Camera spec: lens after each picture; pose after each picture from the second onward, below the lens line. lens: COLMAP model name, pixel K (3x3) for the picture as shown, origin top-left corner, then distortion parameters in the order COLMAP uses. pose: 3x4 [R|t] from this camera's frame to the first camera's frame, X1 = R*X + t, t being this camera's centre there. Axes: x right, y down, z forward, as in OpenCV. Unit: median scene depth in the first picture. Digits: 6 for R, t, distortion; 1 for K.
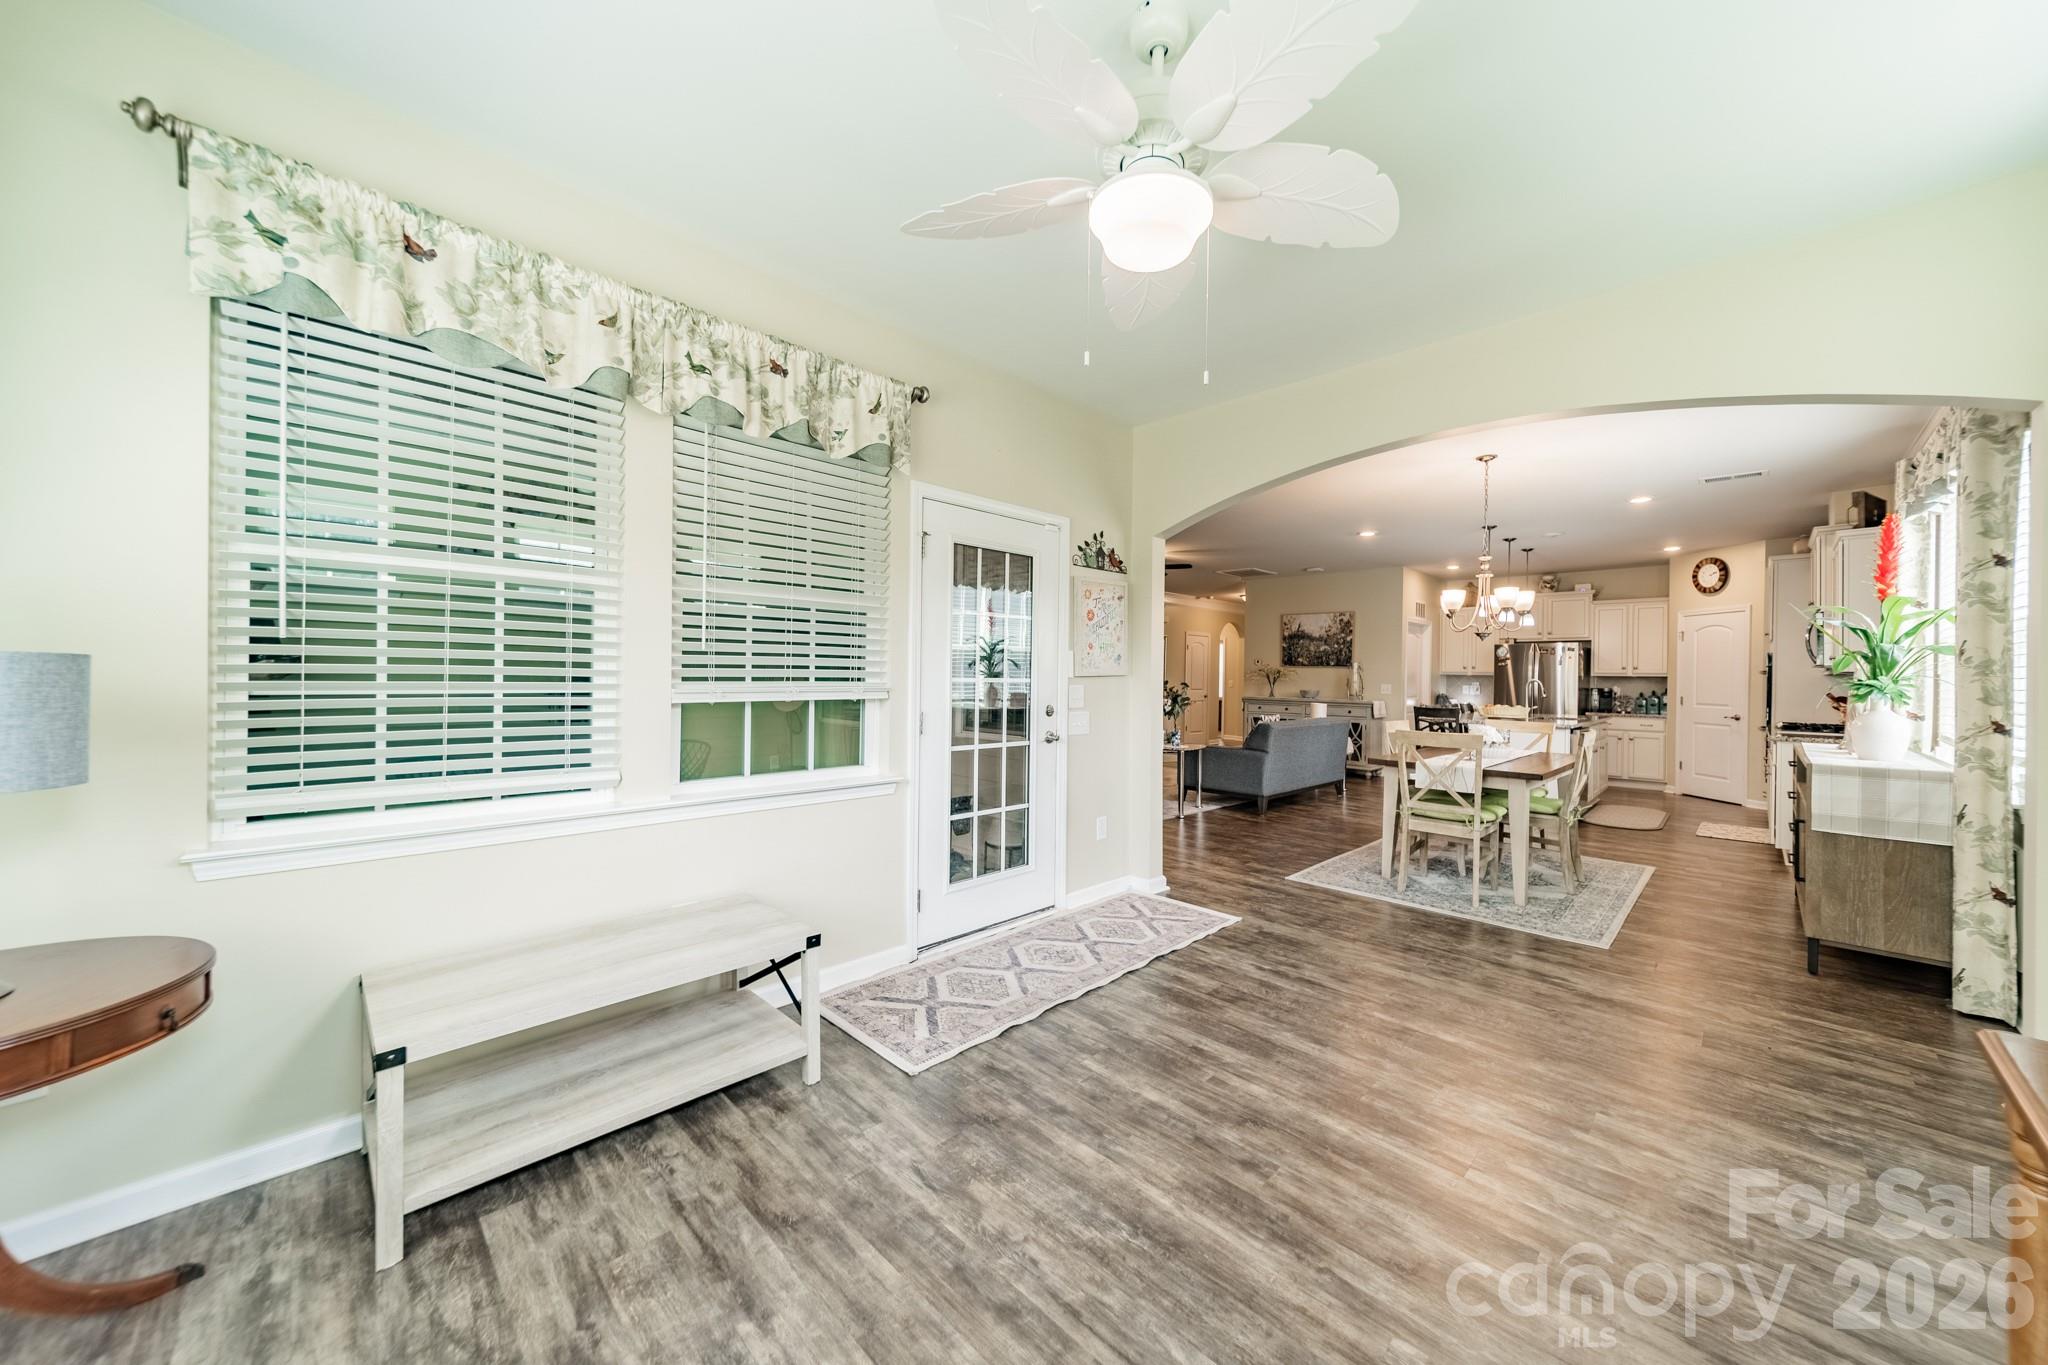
lens RADIAL K [[723.2, 0, 1031.0], [0, 723.2, 678.6], [0, 0, 1]] dist [0.008630, -0.000362]
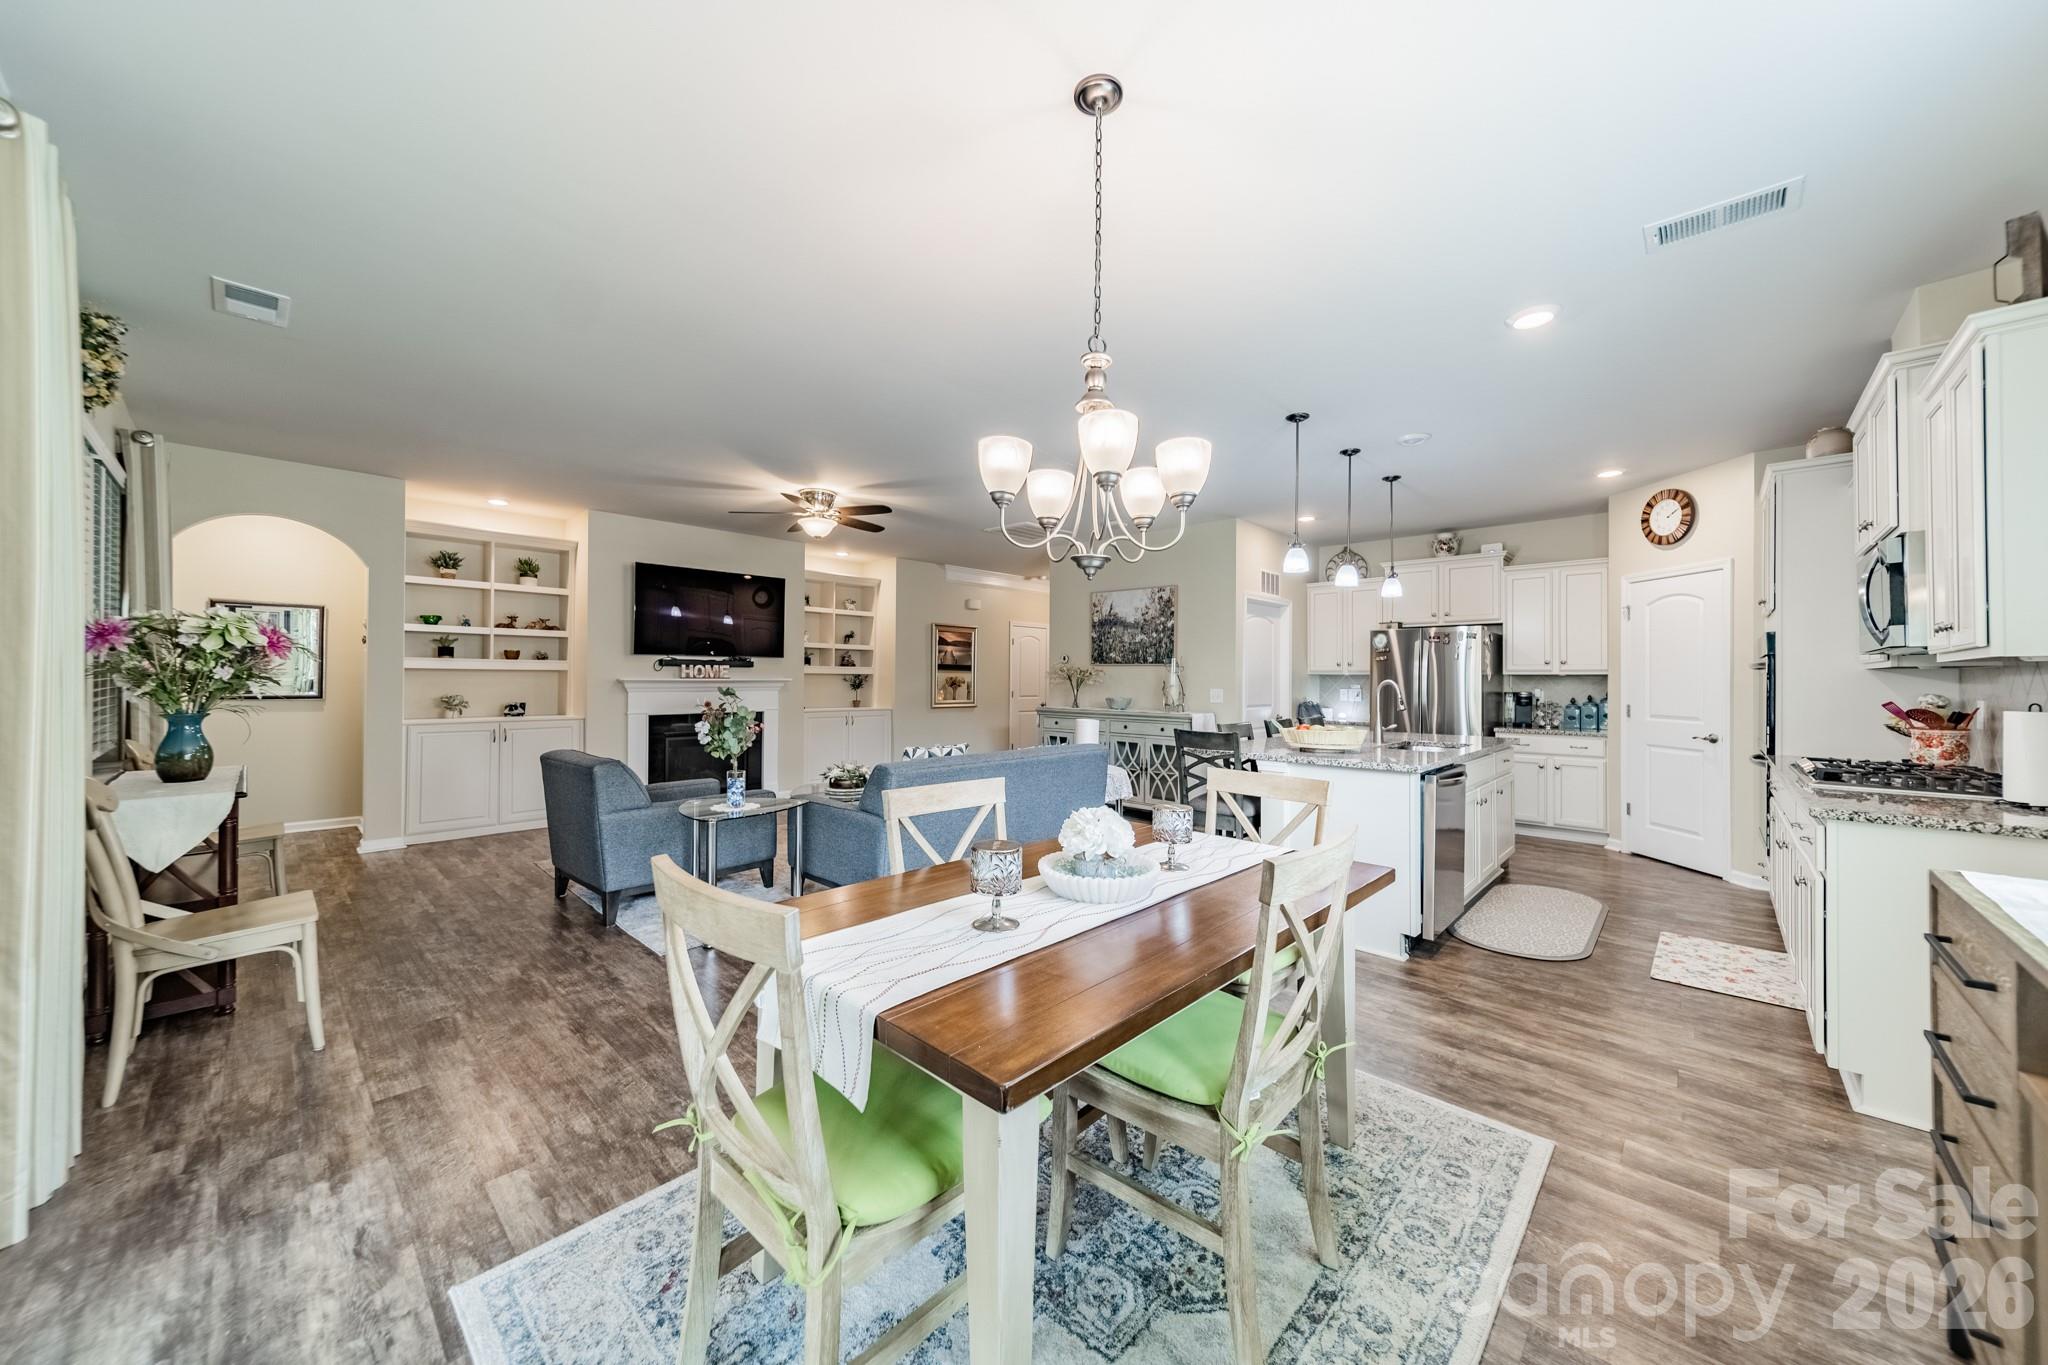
lens RADIAL K [[723.2, 0, 1028.7], [0, 723.2, 676.1], [0, 0, 1]] dist [0.008630, -0.000362]
pose [[0.999503, -0.007083, 0.030715, 0.326495], [0.007361, 0.999933, -0.008966, 0.000597], [-0.030649, 0.009188, 0.999488, 0.353409]]
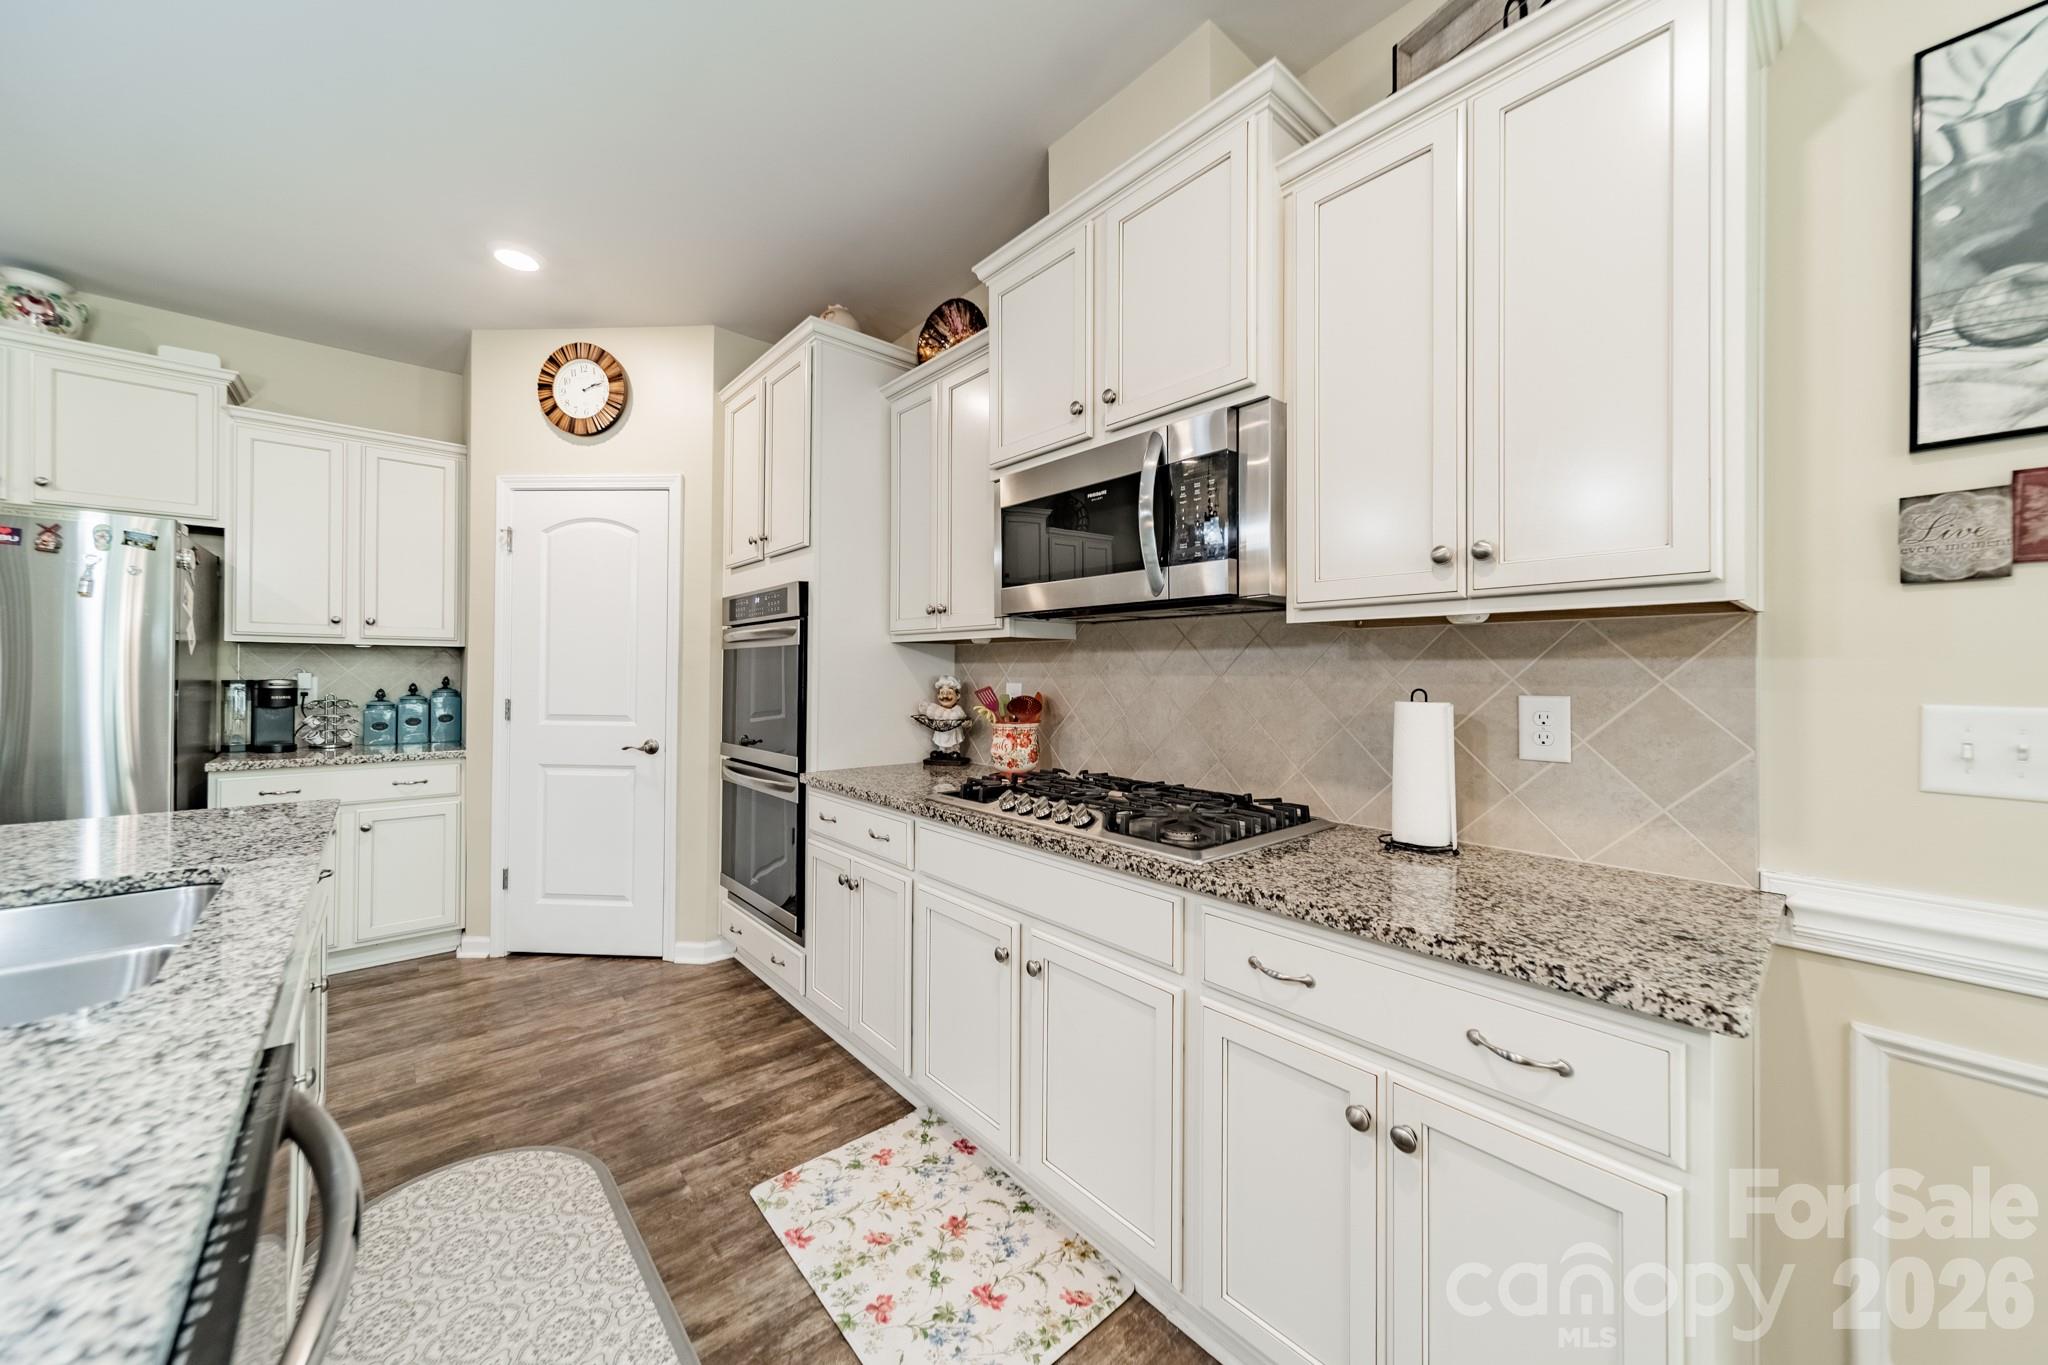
lens RADIAL K [[723.2, 0, 1029.2], [0, 723.2, 667.8], [0, 0, 1]] dist [0.008630, -0.000362]
pose [[0.063816, -0.006049, 0.997943, 0.523278], [-0.002734, 0.999977, 0.006236, 0.005186], [-0.997958, -0.003127, 0.063798, 0.693015]]
